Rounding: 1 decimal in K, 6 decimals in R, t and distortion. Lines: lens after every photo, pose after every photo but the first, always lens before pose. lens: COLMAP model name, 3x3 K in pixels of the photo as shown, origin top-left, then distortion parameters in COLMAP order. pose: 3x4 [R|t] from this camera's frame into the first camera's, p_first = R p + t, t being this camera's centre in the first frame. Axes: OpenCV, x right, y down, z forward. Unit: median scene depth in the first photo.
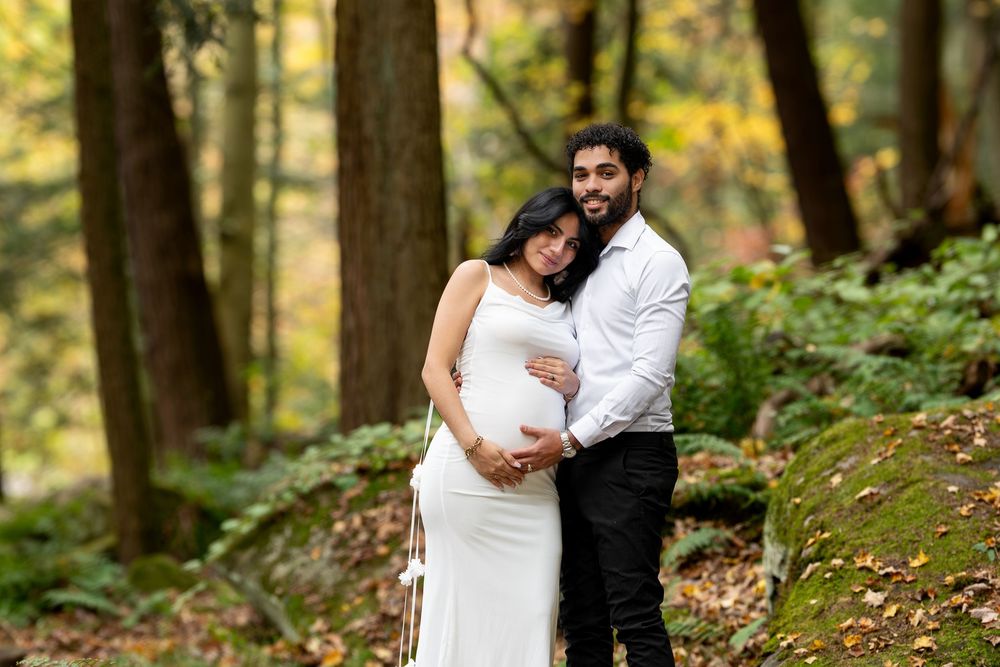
lens RADIAL K [[4189.9, 0, 455.6], [0, 4189.9, 335.9], [0, 0, 1]] dist [-0.027382, 0.390409]
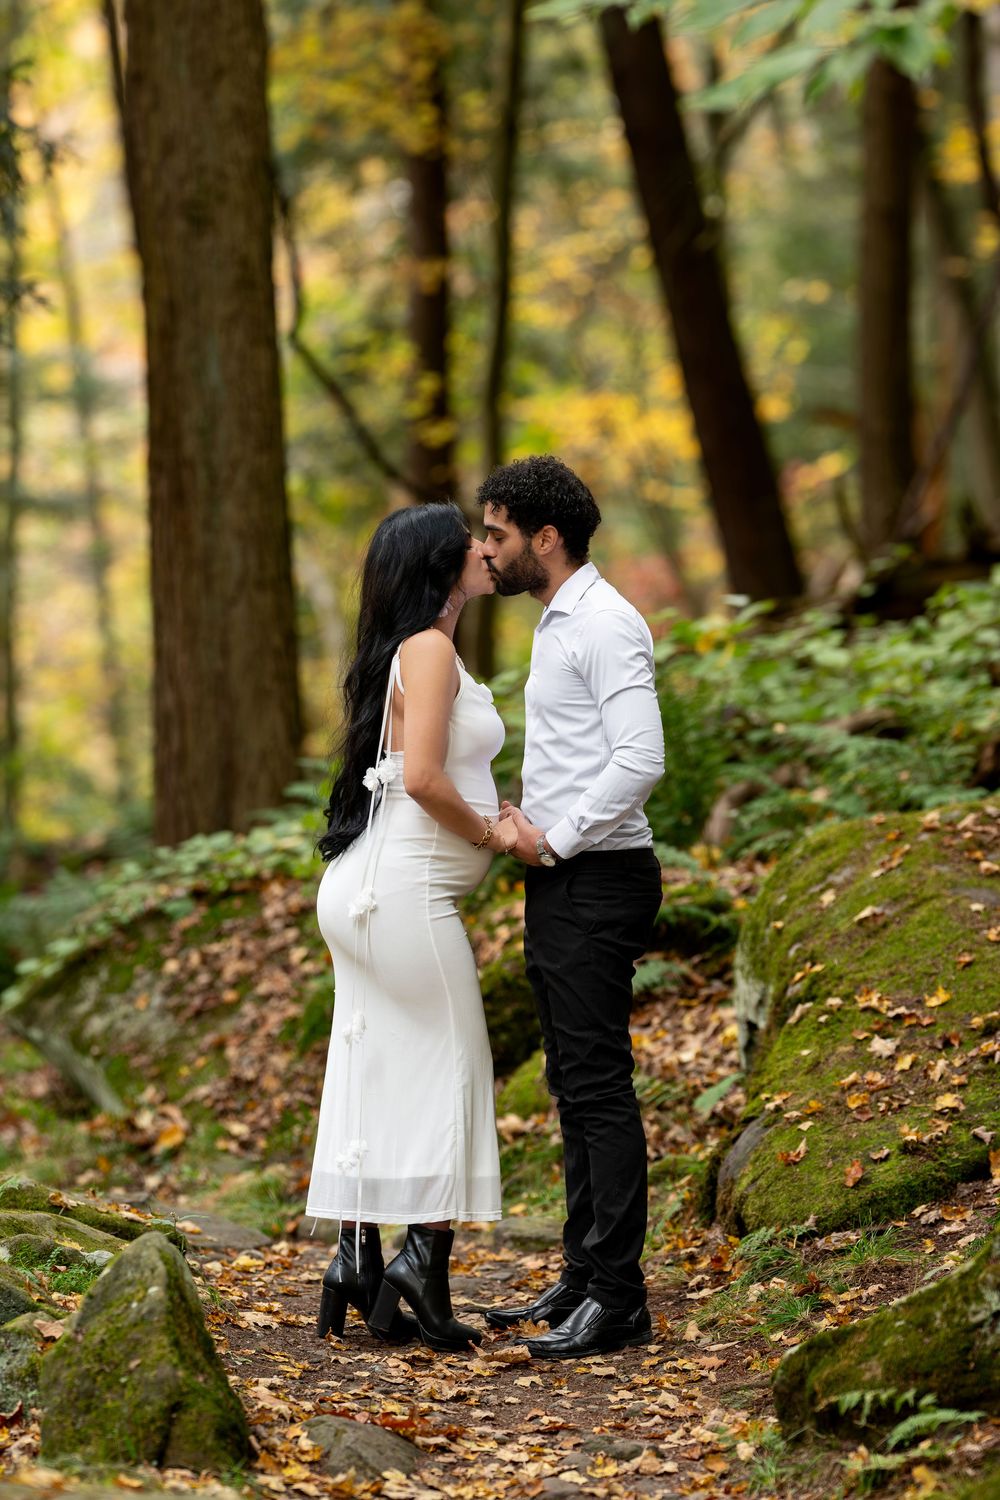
lens RADIAL K [[5696.4, 0, 500.0], [0, 5696.4, 750.0], [0, 0, 1]] dist [0.056920, -1.977841]
pose [[0.998803, -0.012796, 0.047205, -0.017504], [0.012408, 0.999887, 0.008495, -0.002712], [-0.047309, -0.007900, 0.998849, -0.055906]]
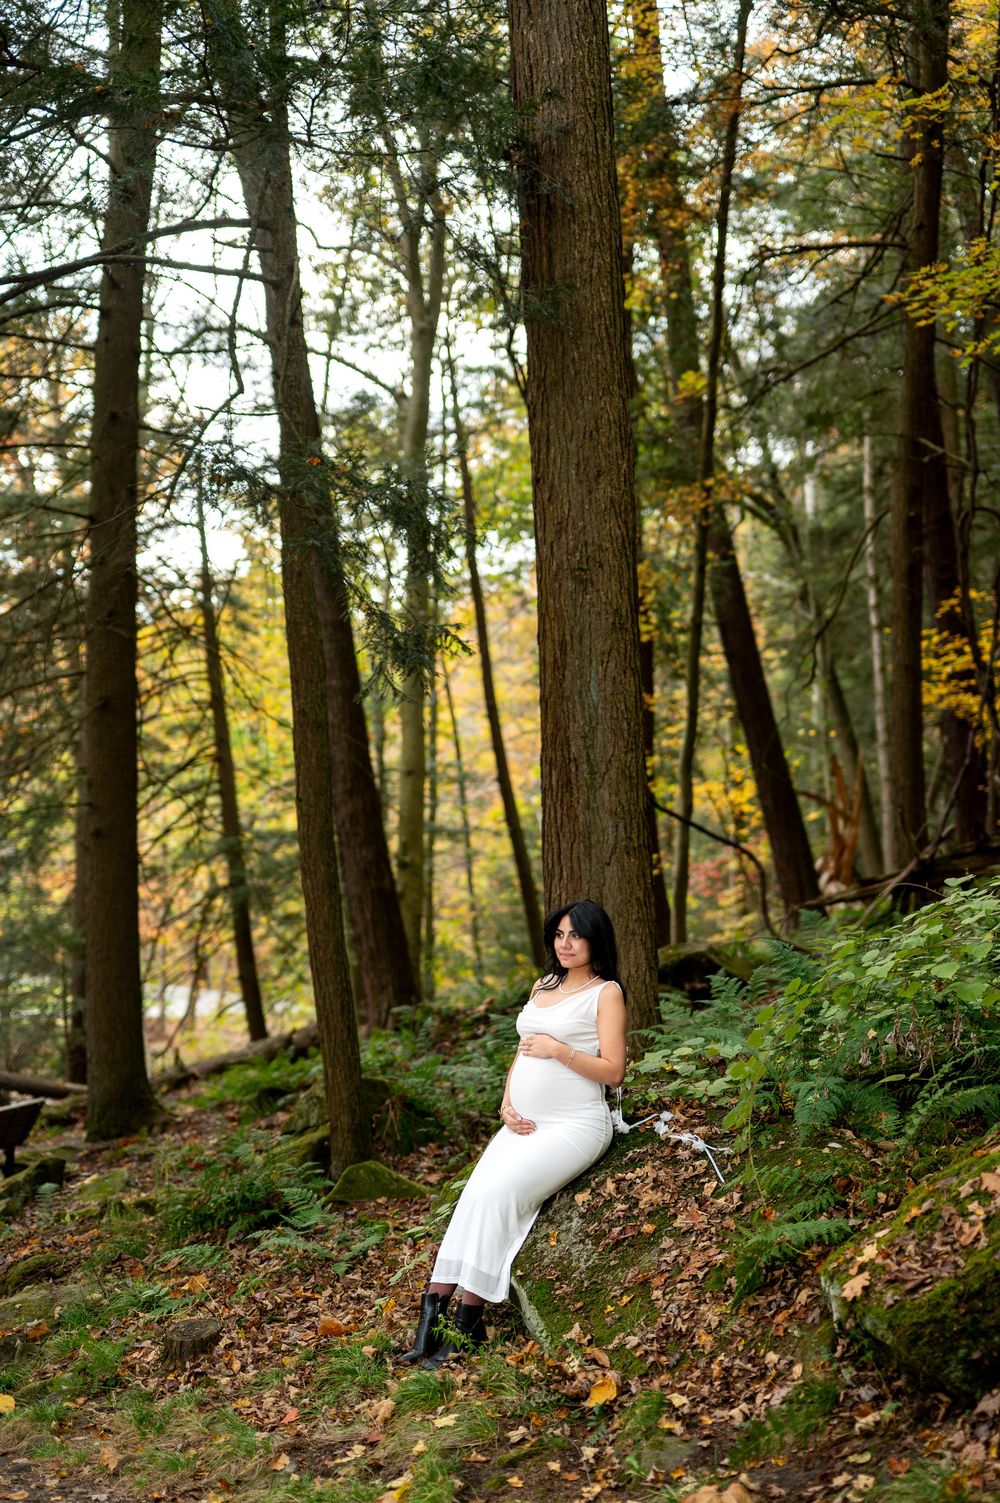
lens RADIAL K [[2118.8, 0, 475.1], [0, 2118.8, 742.7], [0, 0, 1]] dist [-0.013420, -0.014368]
pose [[0.999878, -0.002299, -0.015436, -0.046939], [0.001005, 0.996524, -0.083297, -0.009542], [0.015574, 0.083271, 0.996405, 0.606383]]
